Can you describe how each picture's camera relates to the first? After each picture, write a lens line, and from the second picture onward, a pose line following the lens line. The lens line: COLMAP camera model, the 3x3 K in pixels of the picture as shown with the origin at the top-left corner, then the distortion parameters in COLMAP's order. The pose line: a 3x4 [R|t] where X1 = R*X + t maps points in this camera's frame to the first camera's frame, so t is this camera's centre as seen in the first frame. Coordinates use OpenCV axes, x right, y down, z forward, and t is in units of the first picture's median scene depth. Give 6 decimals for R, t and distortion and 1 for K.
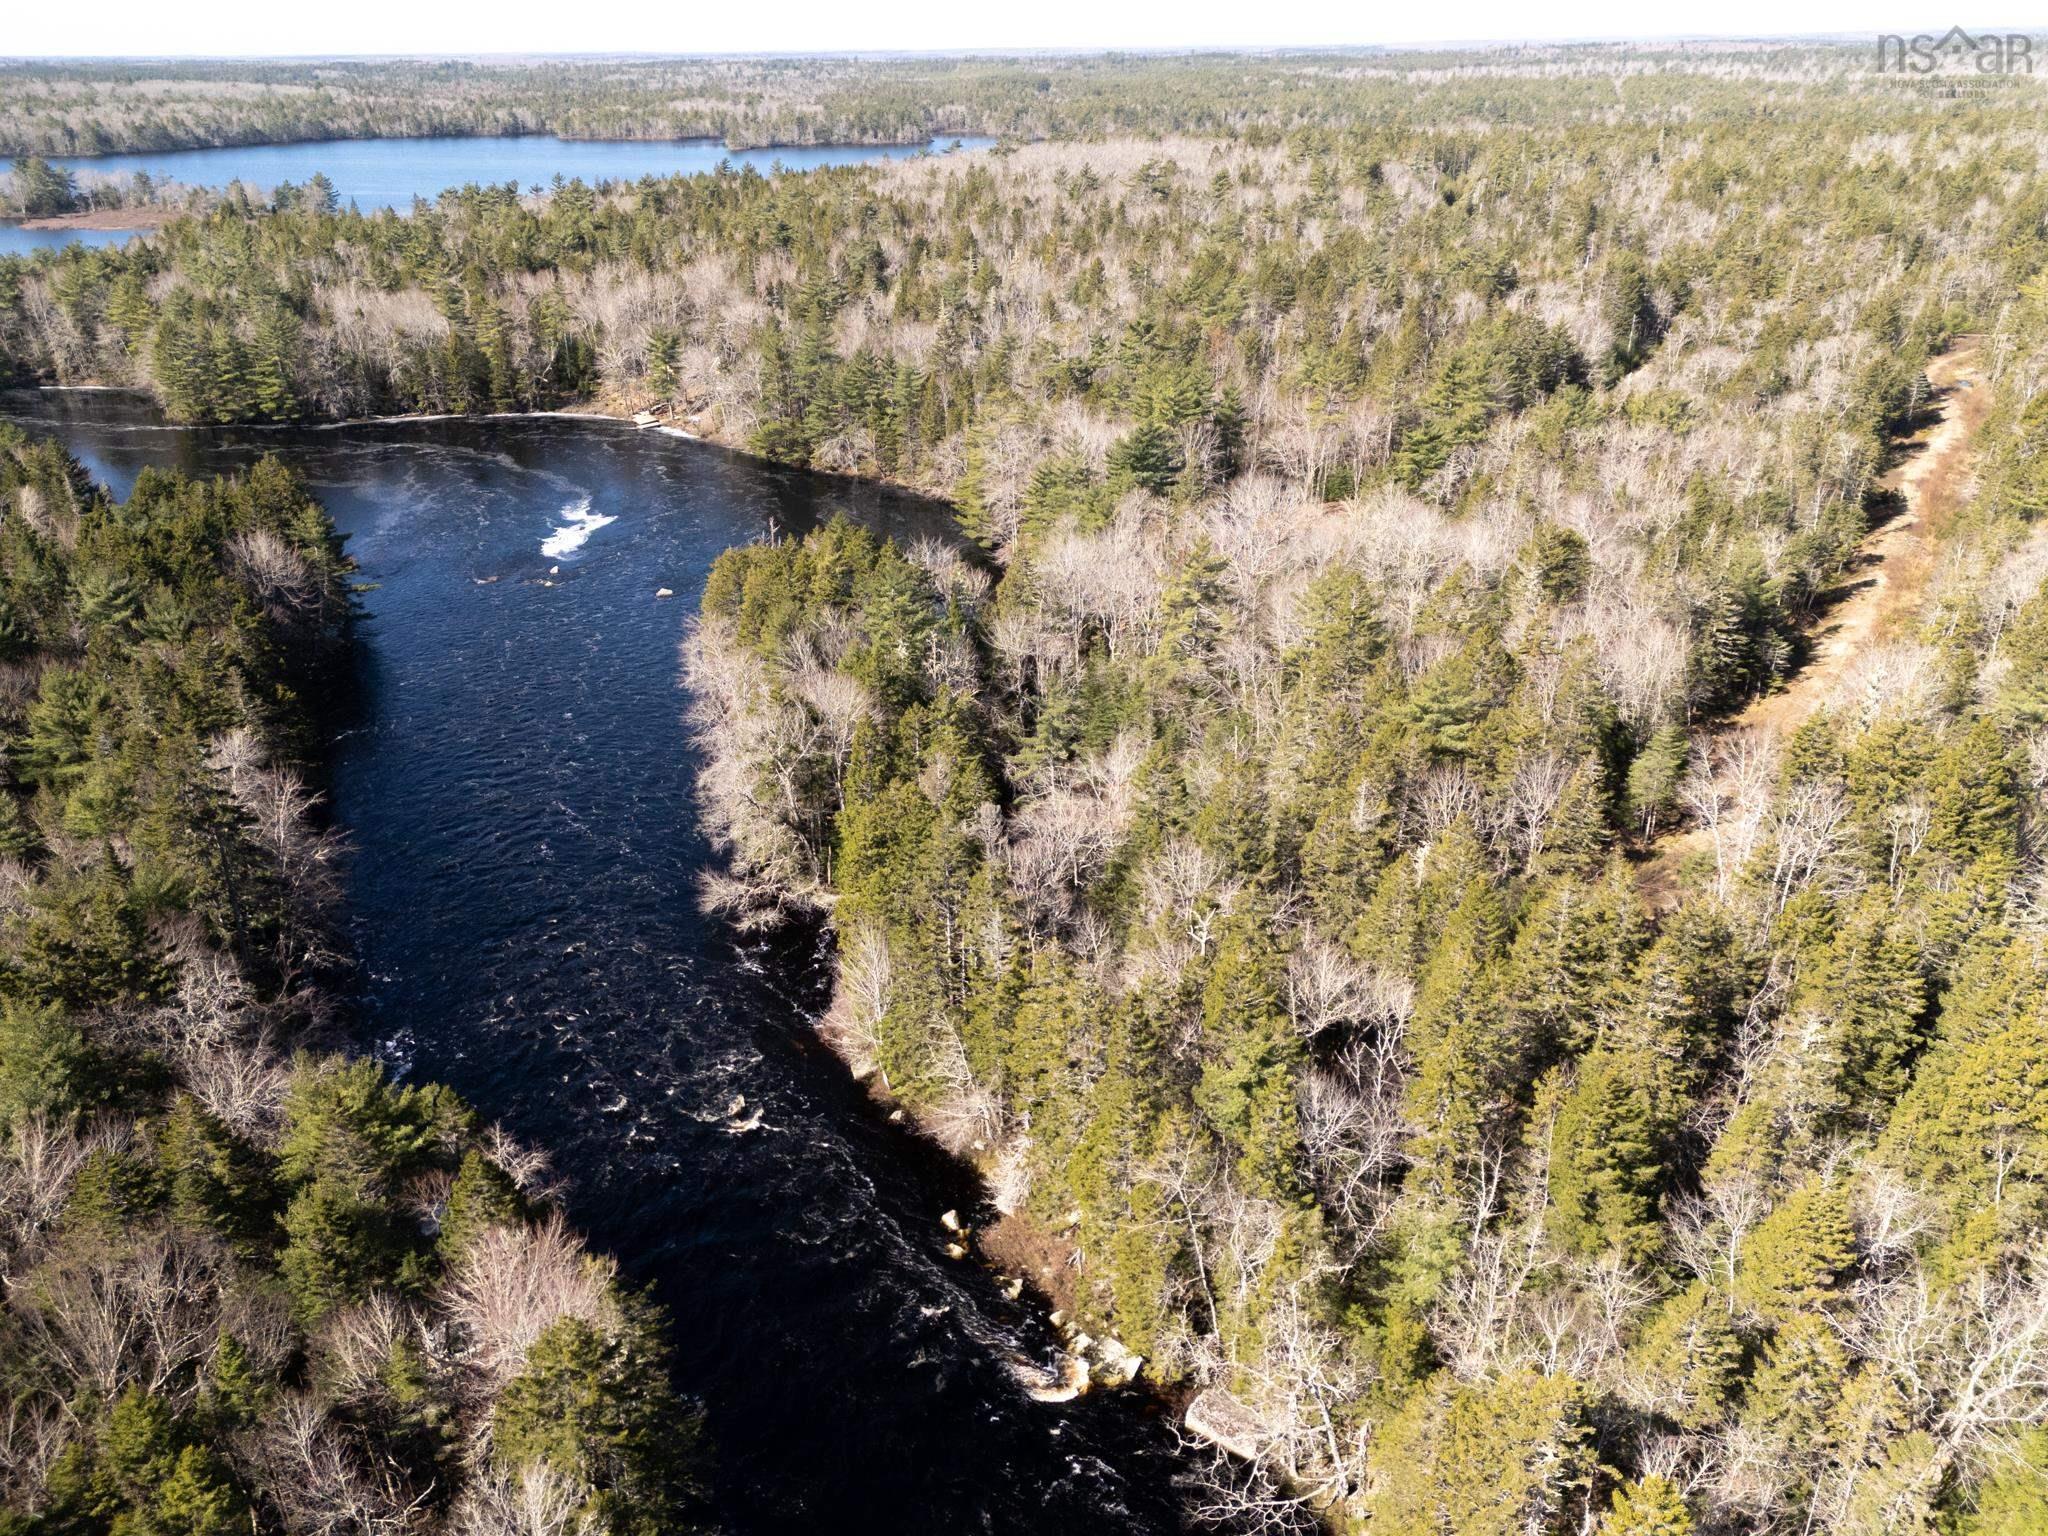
lens RADIAL K [[1493.8, 0, 1026.1], [0, 1493.8, 771.2], [0, 0, 1]] dist [0.078076, -0.062138]
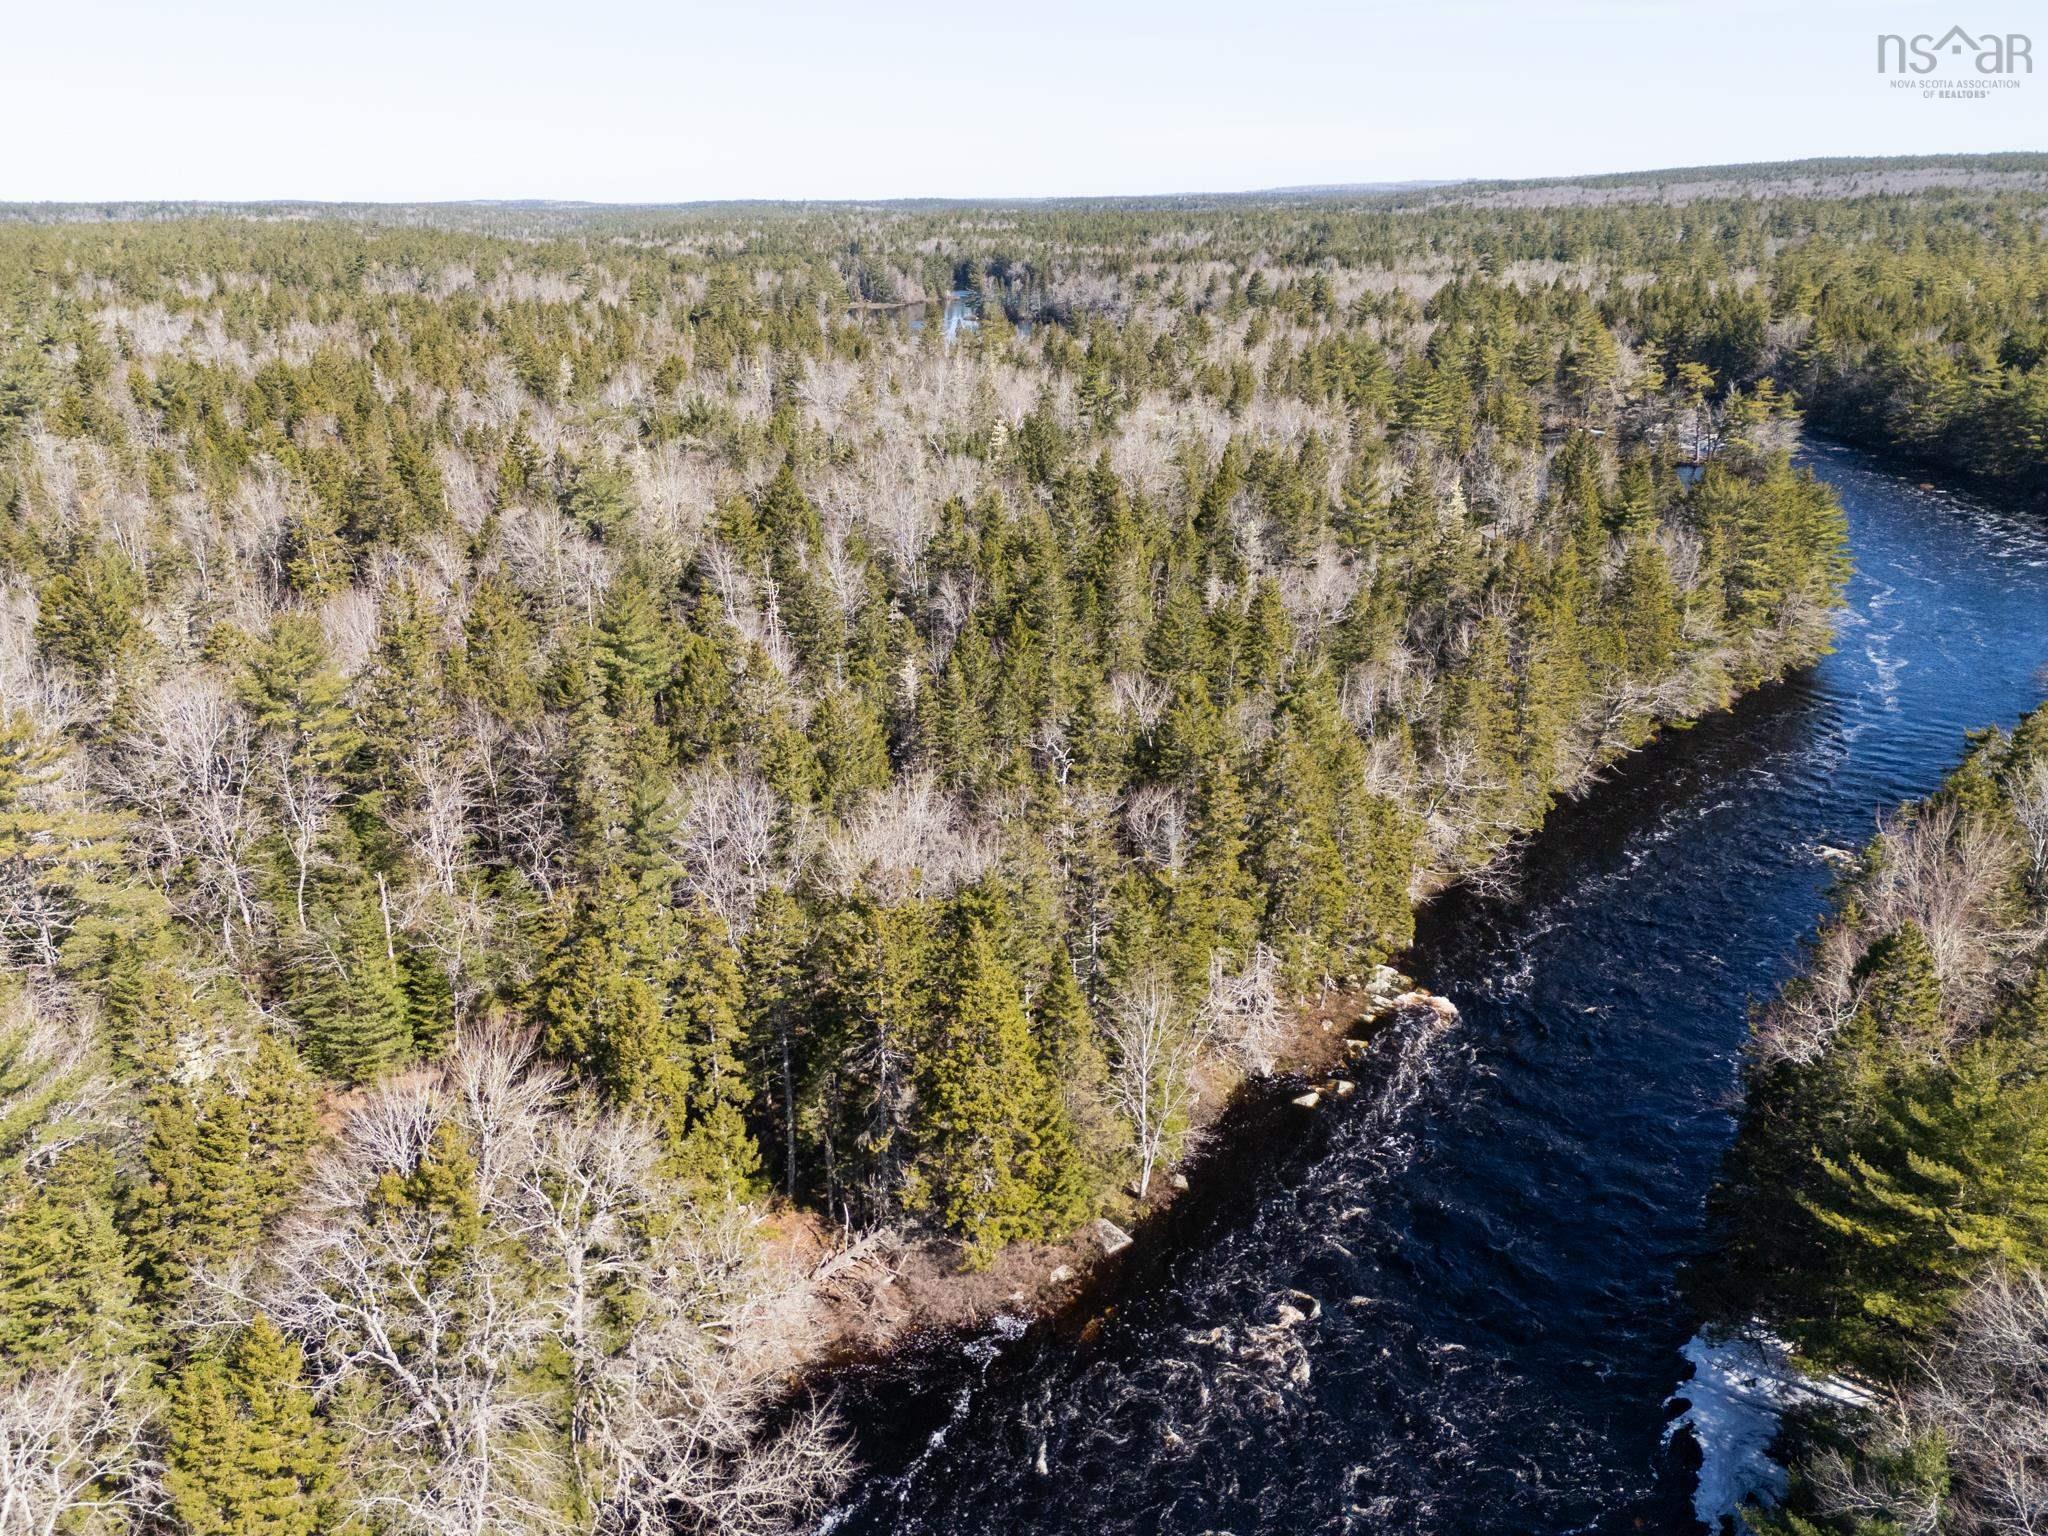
lens RADIAL K [[1493.8, 0, 1027.3], [0, 1493.8, 763.2], [0, 0, 1]] dist [0.078076, -0.062138]
pose [[-0.349727, -0.314428, 0.882511, -0.388102], [0.423045, 0.787485, 0.448218, -0.181084], [-0.835897, 0.530096, -0.142388, 0.621750]]
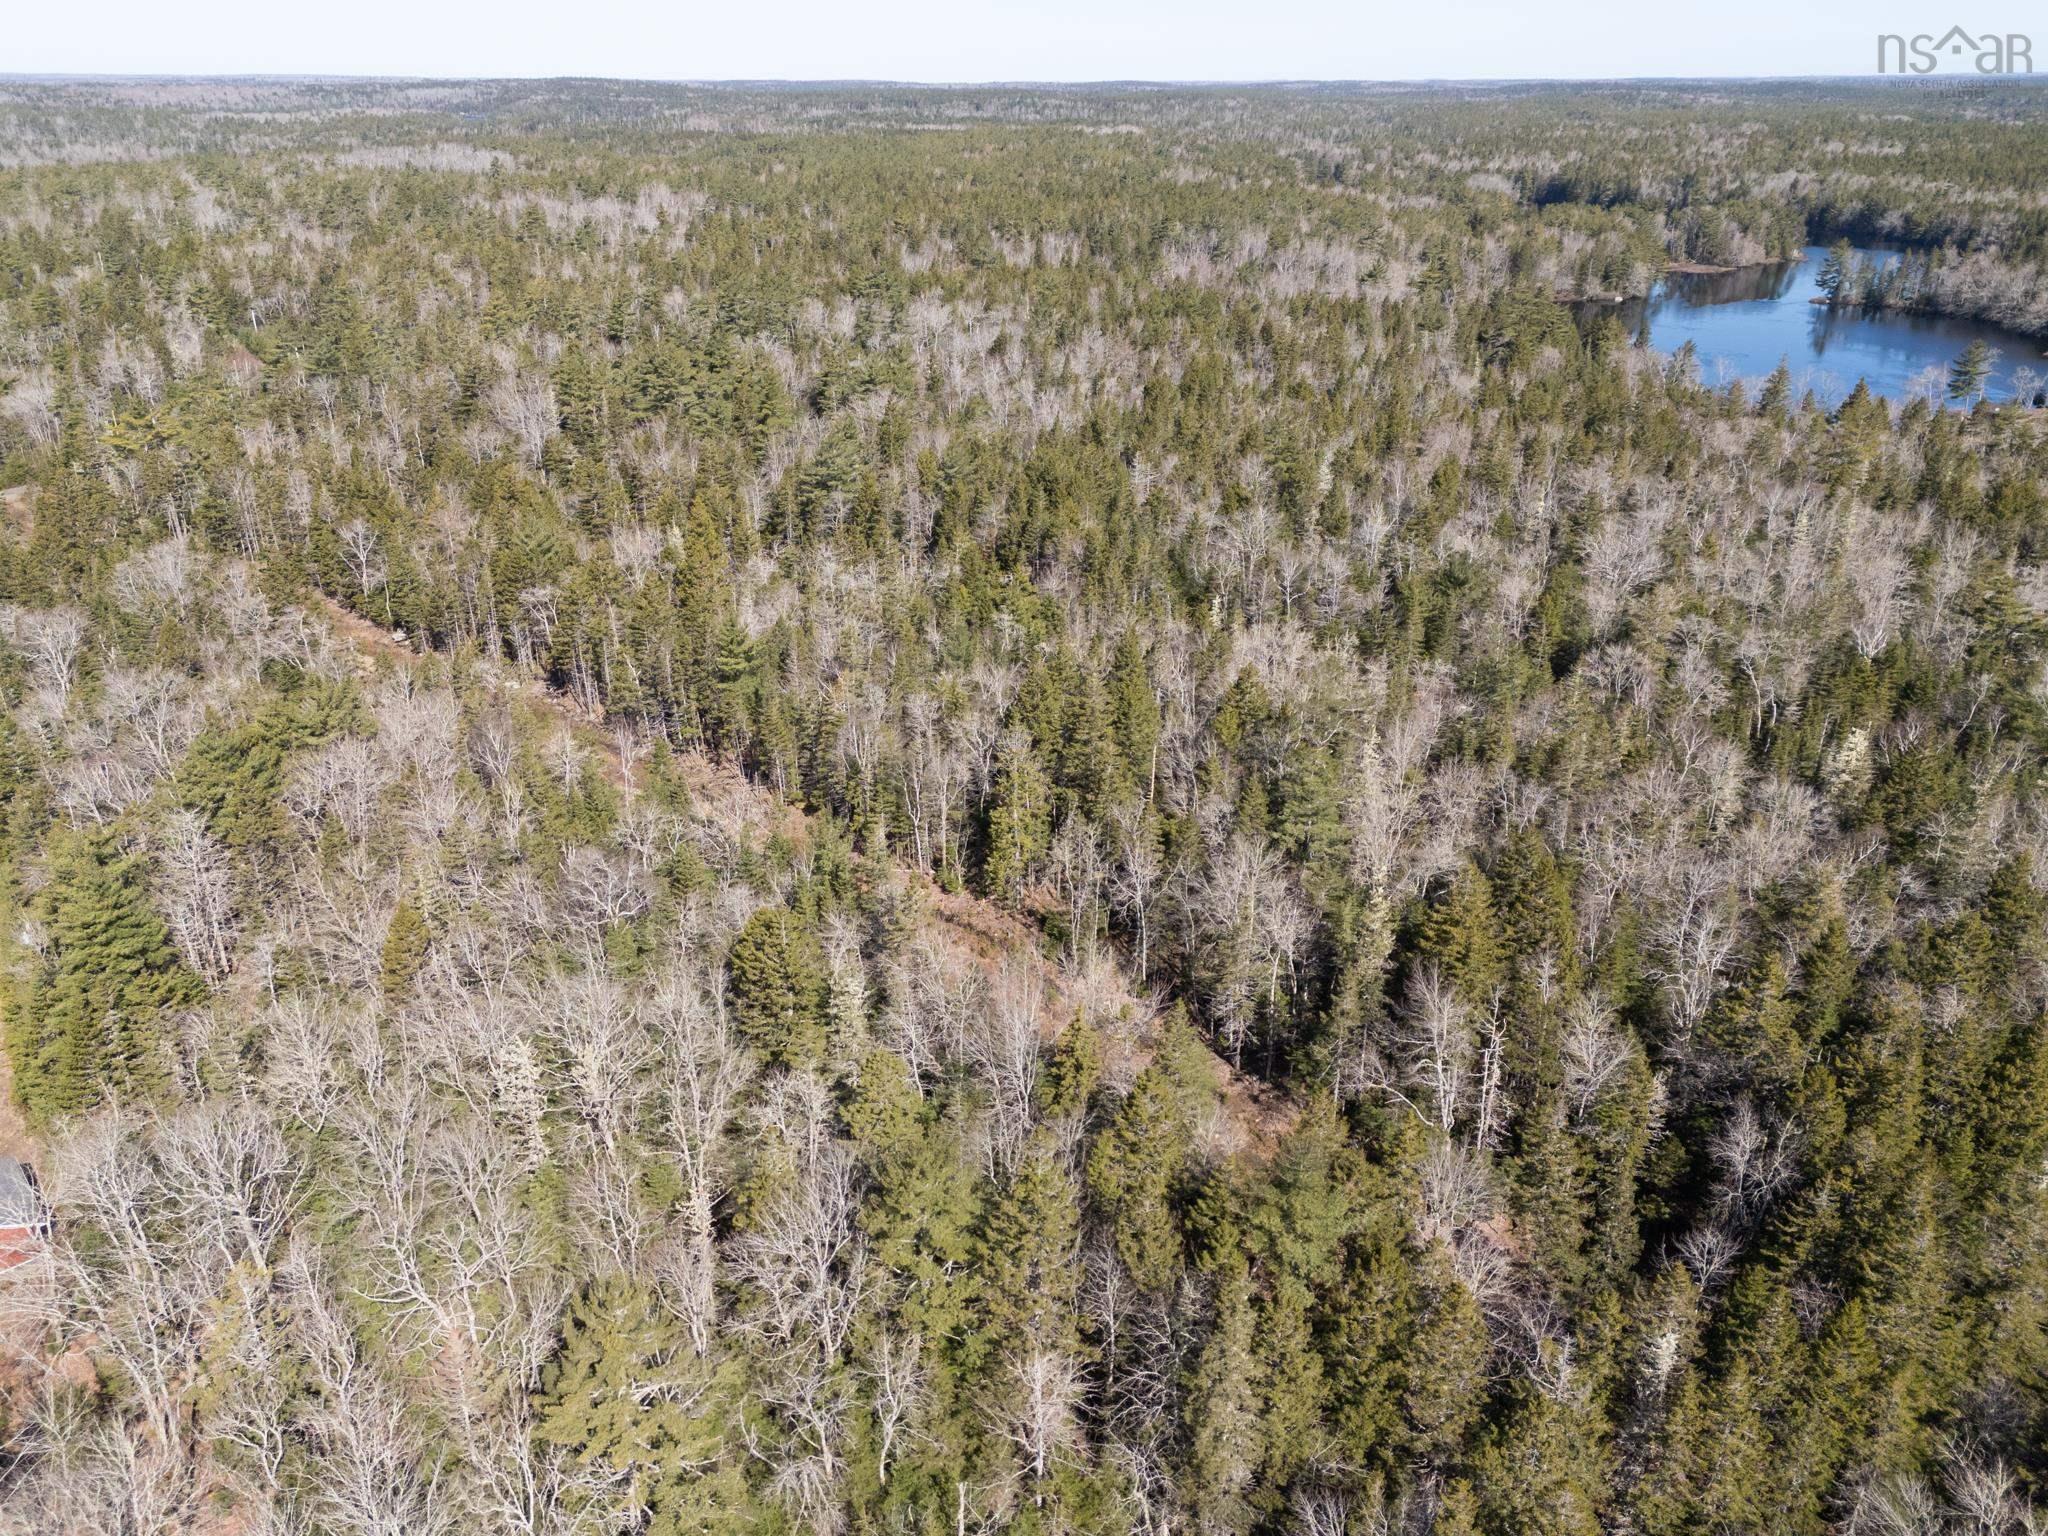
lens RADIAL K [[1493.8, 0, 1031.3], [0, 1493.8, 765.2], [0, 0, 1]] dist [0.078076, -0.062138]
pose [[0.128174, -0.401246, 0.906958, -0.192482], [0.428577, 0.847112, 0.314202, -0.313885], [-0.894368, 0.348429, 0.280543, 0.542092]]
